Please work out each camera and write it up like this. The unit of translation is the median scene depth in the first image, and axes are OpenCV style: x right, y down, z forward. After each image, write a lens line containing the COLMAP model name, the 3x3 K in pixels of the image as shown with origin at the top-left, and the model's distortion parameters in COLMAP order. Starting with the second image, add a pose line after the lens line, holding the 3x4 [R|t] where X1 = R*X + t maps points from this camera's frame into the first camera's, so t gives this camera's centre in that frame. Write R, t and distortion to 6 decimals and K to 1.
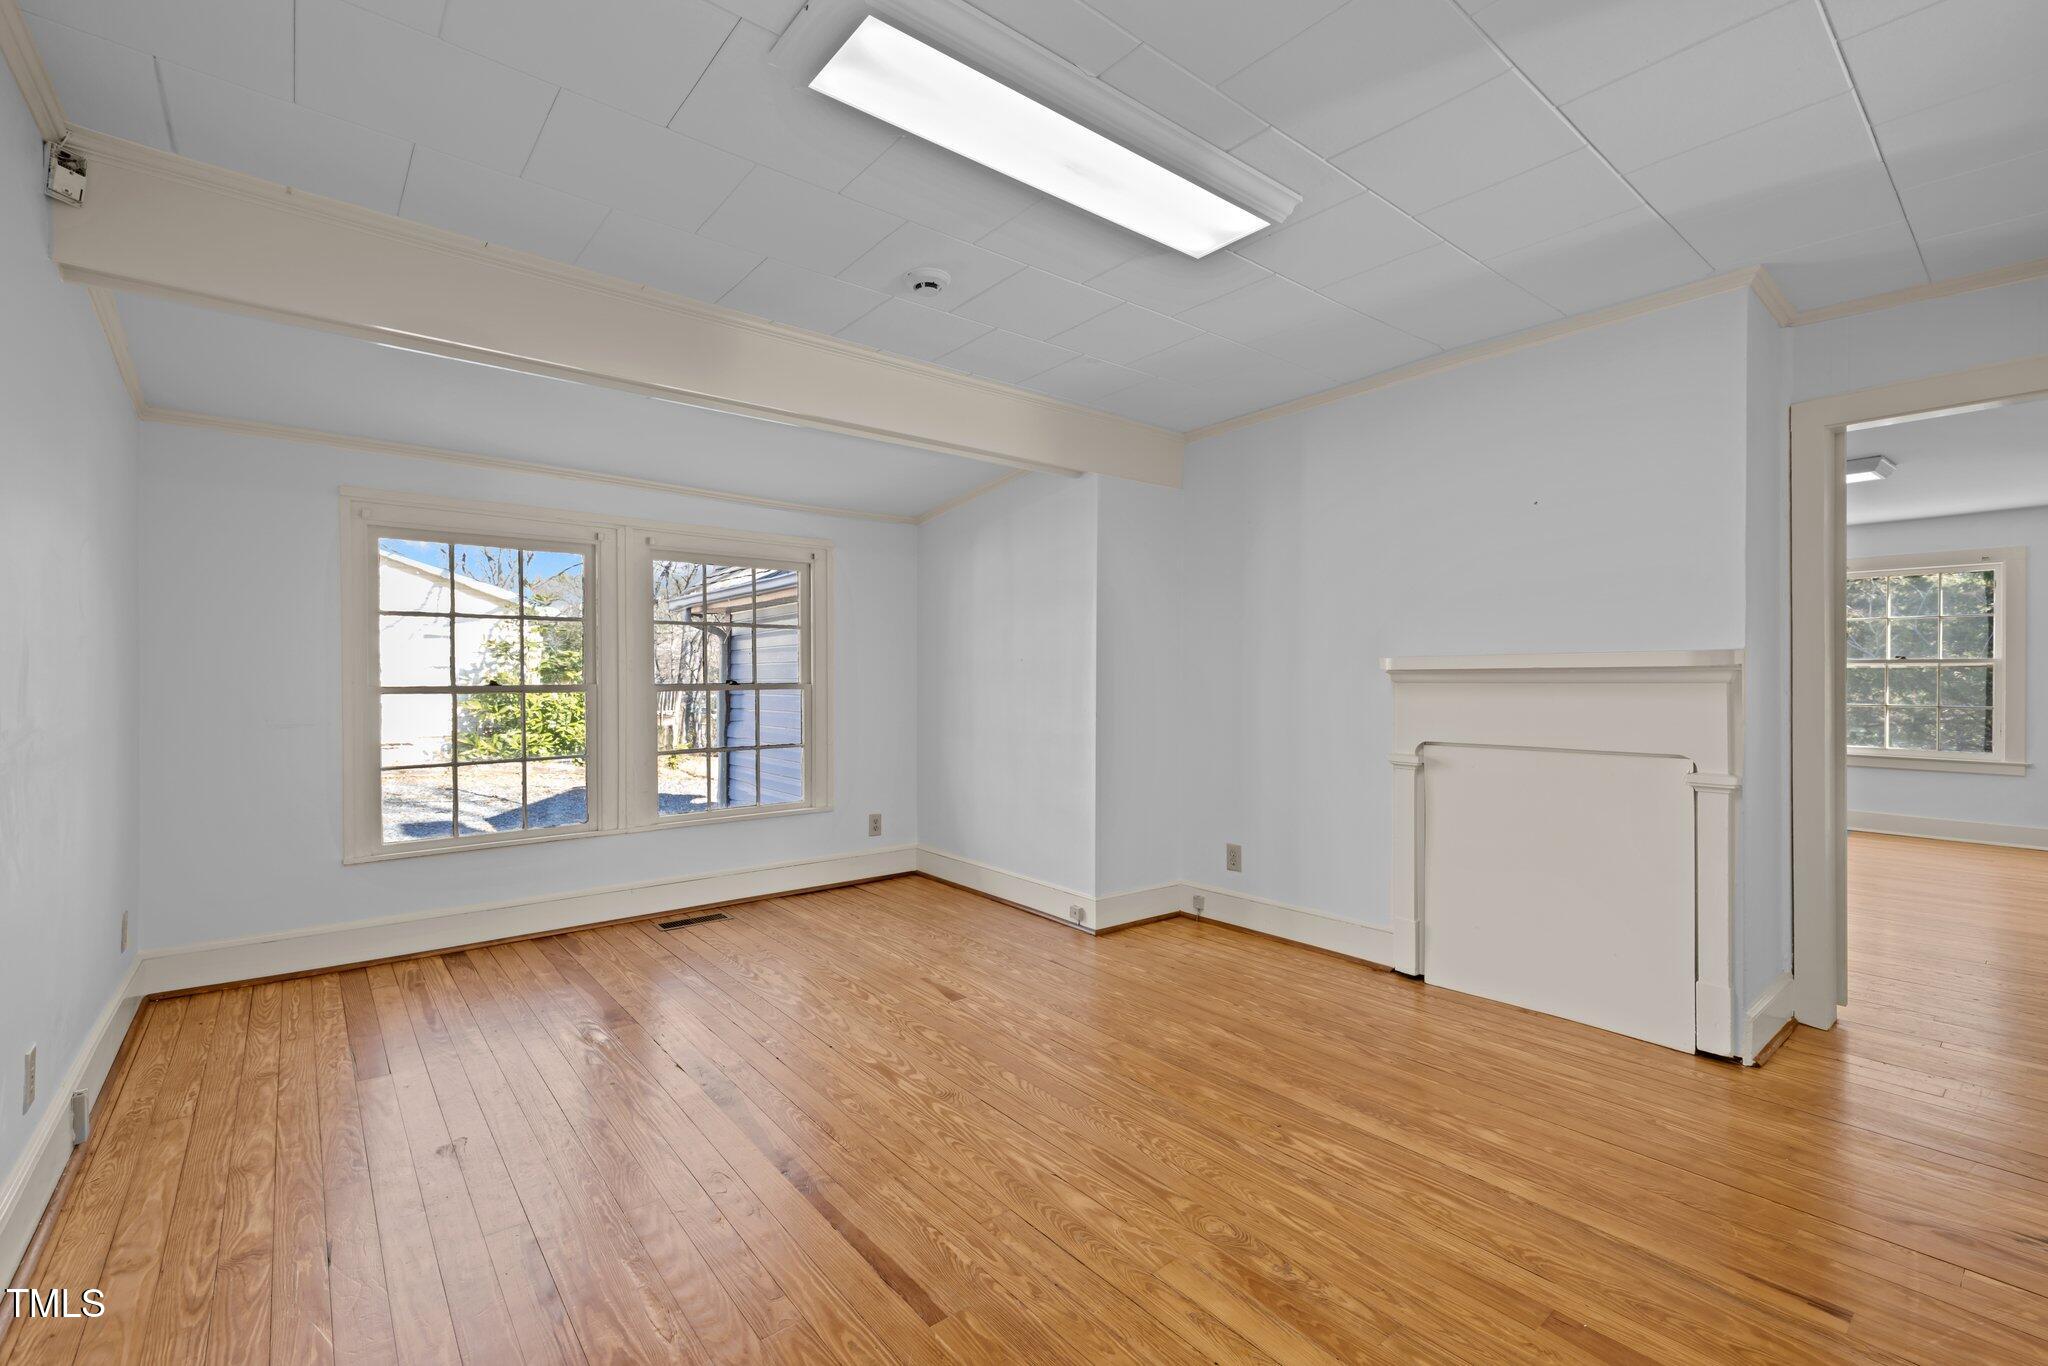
lens RADIAL K [[877.8, 0, 1006.9], [0, 877.8, 684.0], [0, 0, 1]] dist [-0.000743, -0.000017]
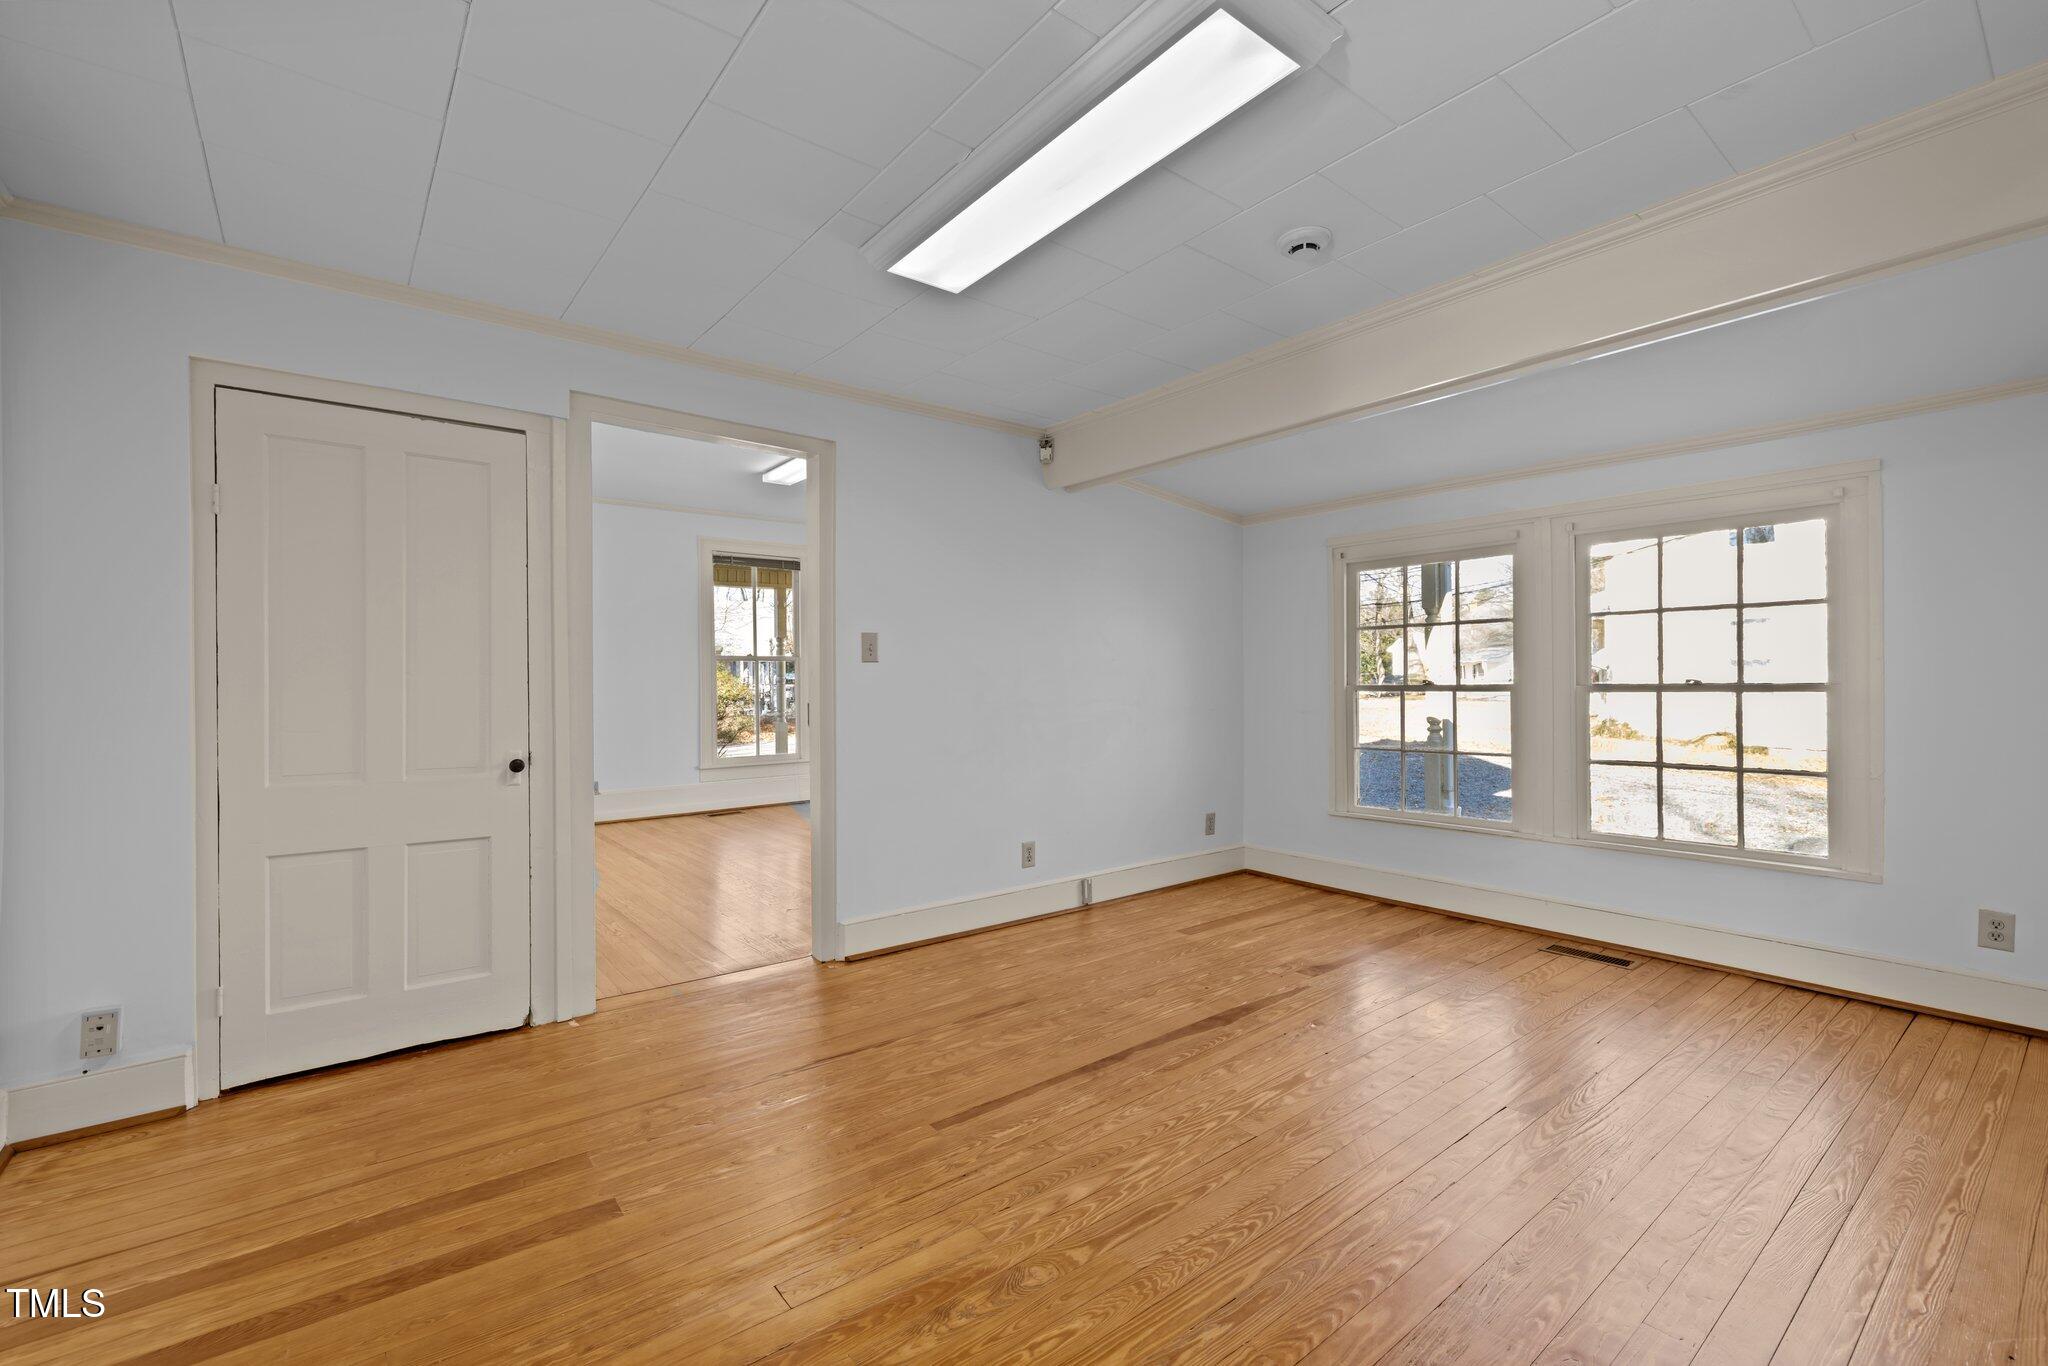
lens RADIAL K [[877.8, 0, 1018.8], [0, 877.8, 679.4], [0, 0, 1]] dist [-0.000743, -0.000017]
pose [[-0.014422, -0.000088, -0.999896, 0.648125], [-0.000551, 1.000000, -0.000080, -0.003763], [0.999896, 0.000550, -0.014422, 0.553444]]
